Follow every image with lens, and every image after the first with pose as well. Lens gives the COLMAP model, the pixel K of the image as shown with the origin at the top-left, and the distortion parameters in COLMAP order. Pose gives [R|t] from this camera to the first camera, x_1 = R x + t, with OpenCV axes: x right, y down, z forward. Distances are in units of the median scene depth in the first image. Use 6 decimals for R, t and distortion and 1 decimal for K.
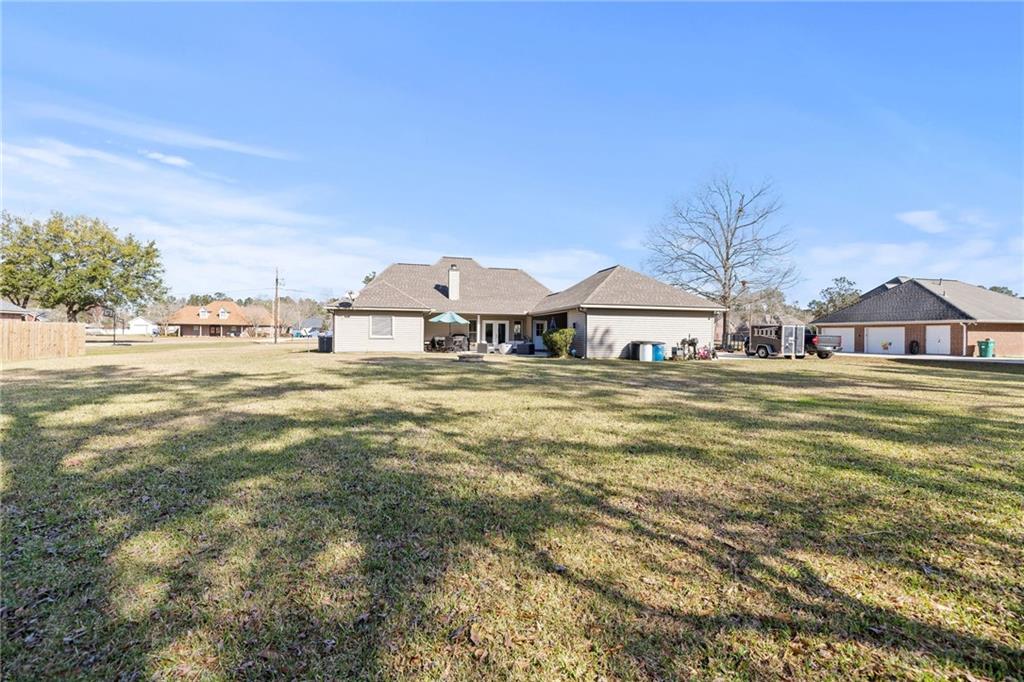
lens RADIAL K [[427.9, 0, 513.3], [0, 427.9, 335.8], [0, 0, 1]] dist [-0.001077, -0.000476]
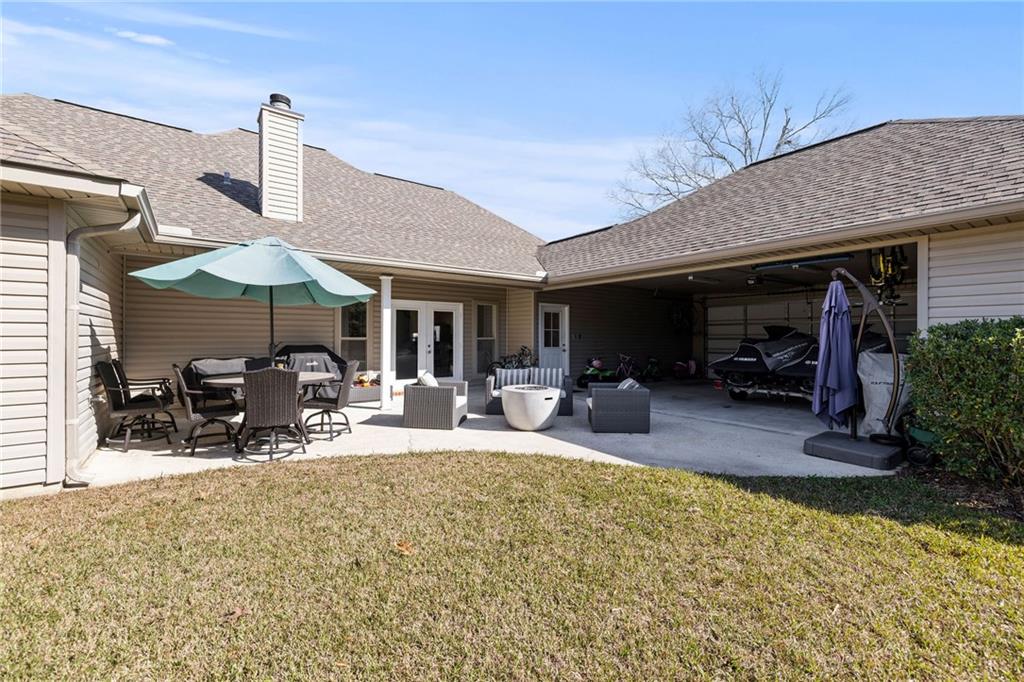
lens RADIAL K [[427.9, 0, 513.3], [0, 427.9, 335.8], [0, 0, 1]] dist [-0.001077, -0.000476]
pose [[0.927781, -0.004422, 0.373099, -0.102337], [0.008783, 0.999912, -0.009990, -0.005533], [-0.373022, 0.012545, 0.927738, 0.678746]]
